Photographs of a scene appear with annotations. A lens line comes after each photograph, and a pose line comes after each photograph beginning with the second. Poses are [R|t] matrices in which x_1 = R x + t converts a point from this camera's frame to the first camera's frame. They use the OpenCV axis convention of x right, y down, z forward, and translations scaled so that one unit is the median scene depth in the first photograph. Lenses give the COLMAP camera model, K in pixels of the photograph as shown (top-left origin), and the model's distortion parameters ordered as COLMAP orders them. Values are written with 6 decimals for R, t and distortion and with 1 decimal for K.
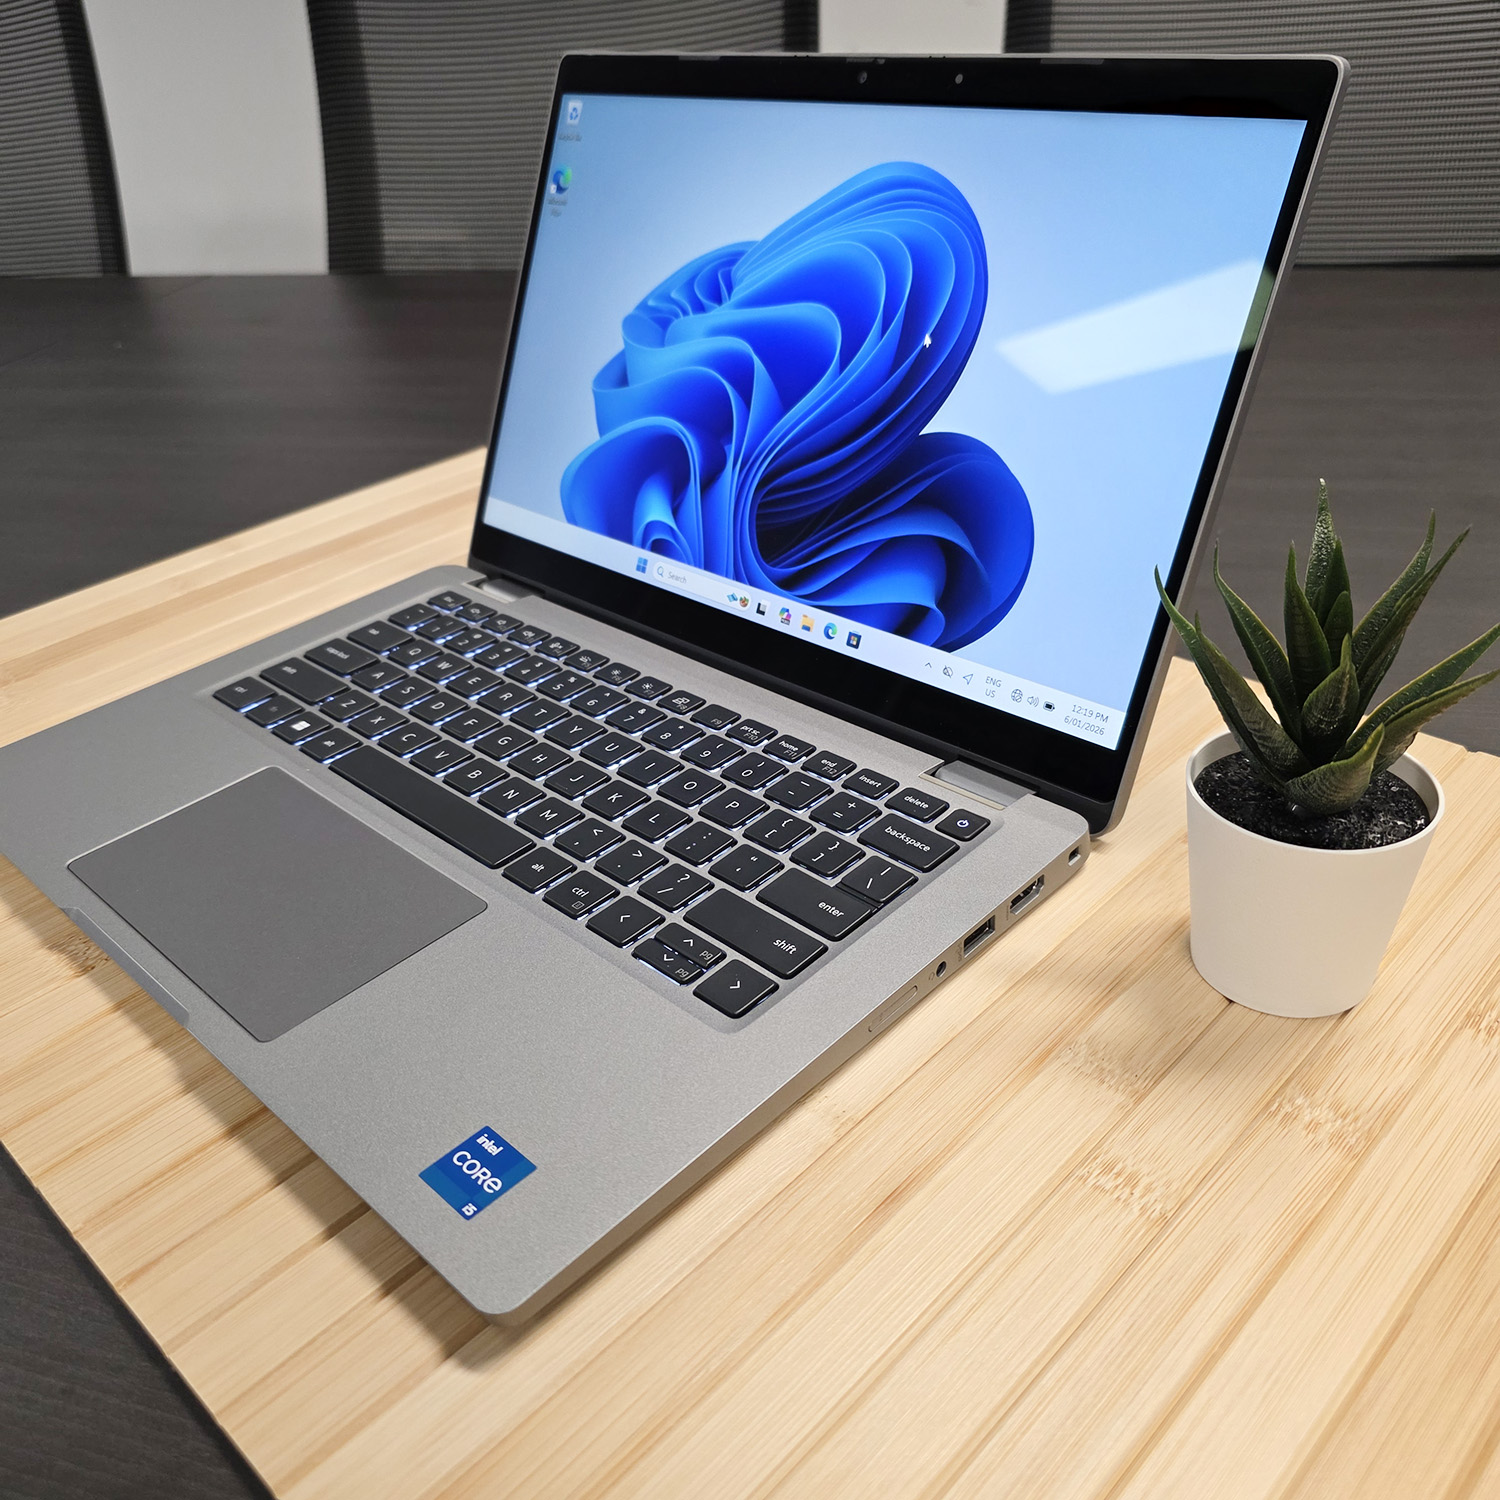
lens RADIAL K [[1400.4, 0, 760.3], [0, 1400.4, 764.5], [0, 0, 1]] dist [0.006675, 0.000000]
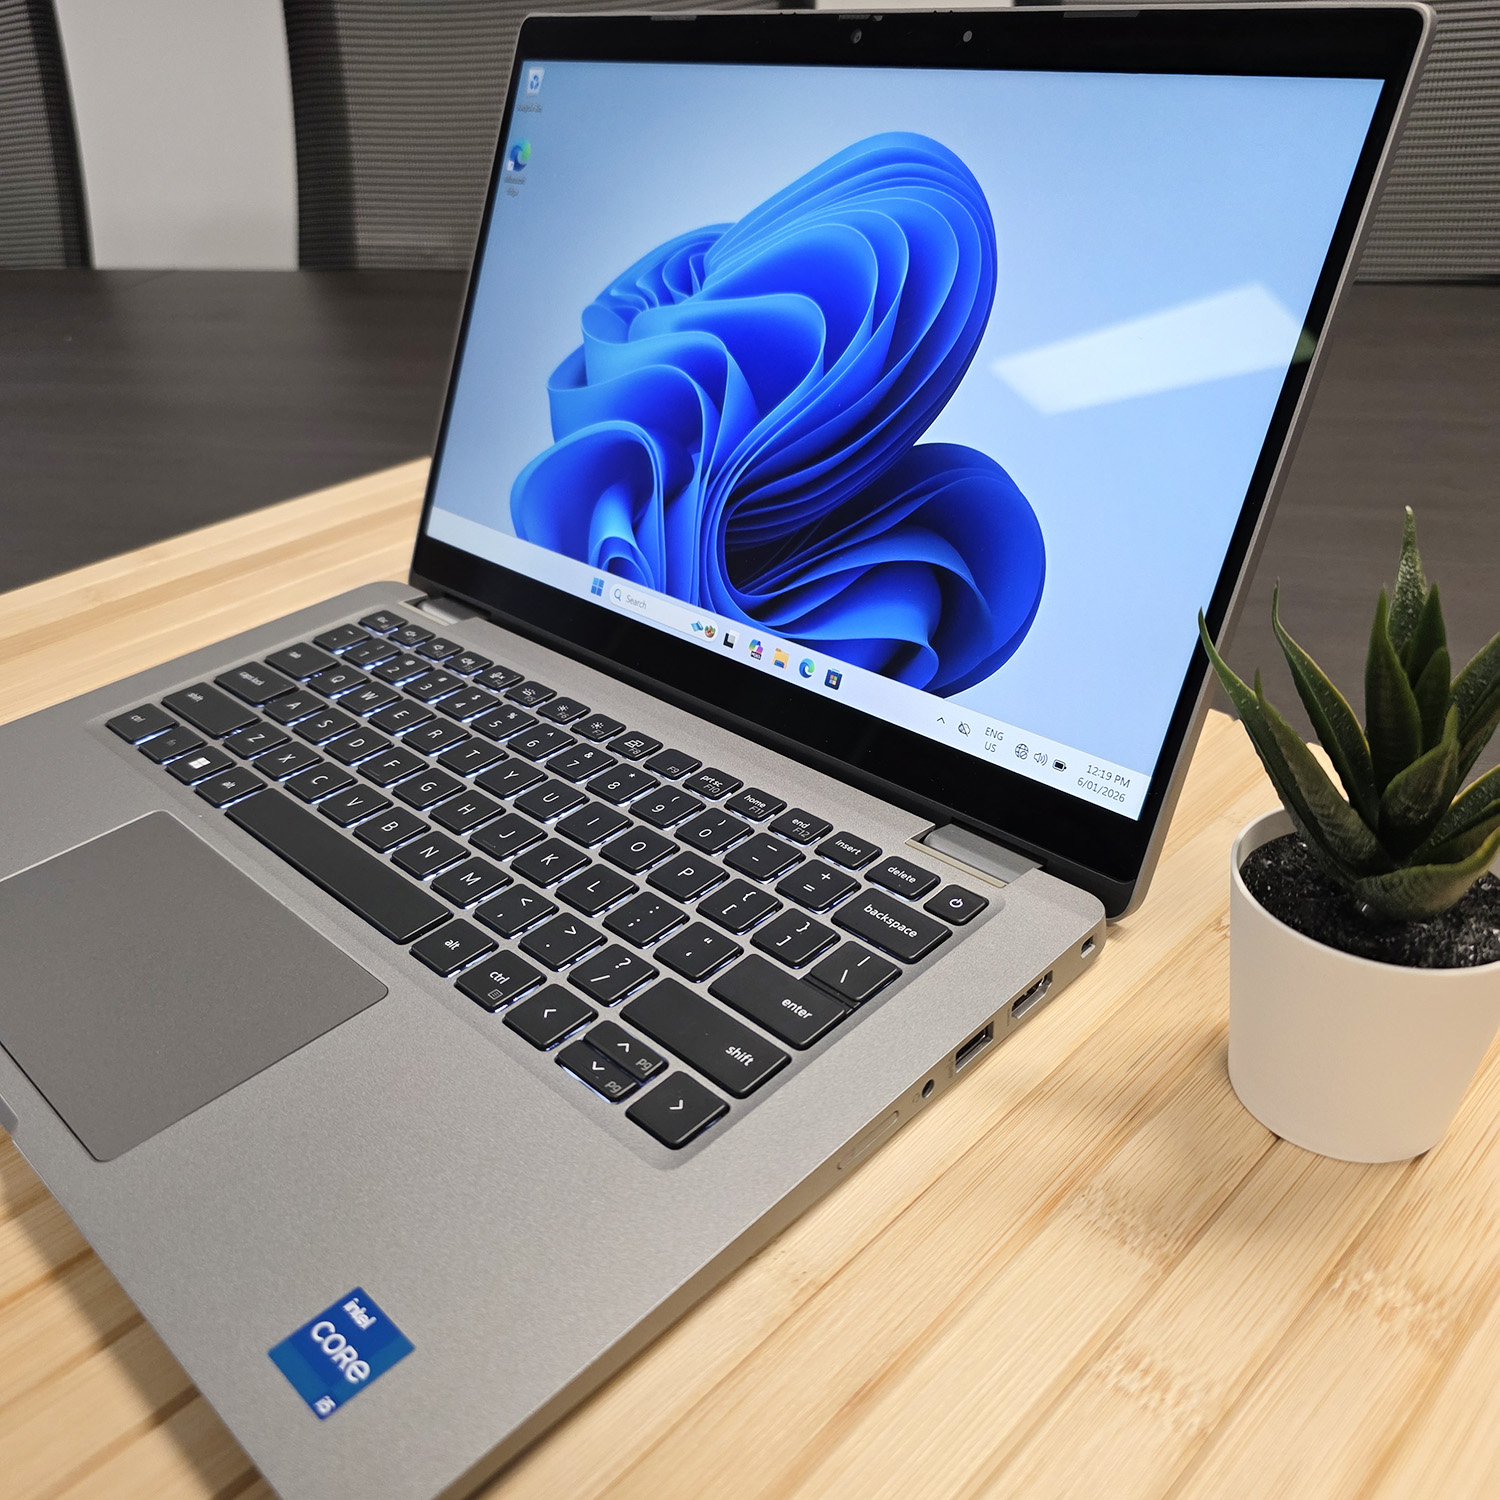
lens RADIAL K [[1400.4, 0, 745.7], [0, 1400.4, 754.0], [0, 0, 1]] dist [0.006675, 0.000000]
pose [[0.999768, 0.021477, -0.001716, 0.014807], [-0.021504, 0.999621, -0.017189, -0.026486], [0.001346, 0.017222, 0.999851, 0.130721]]
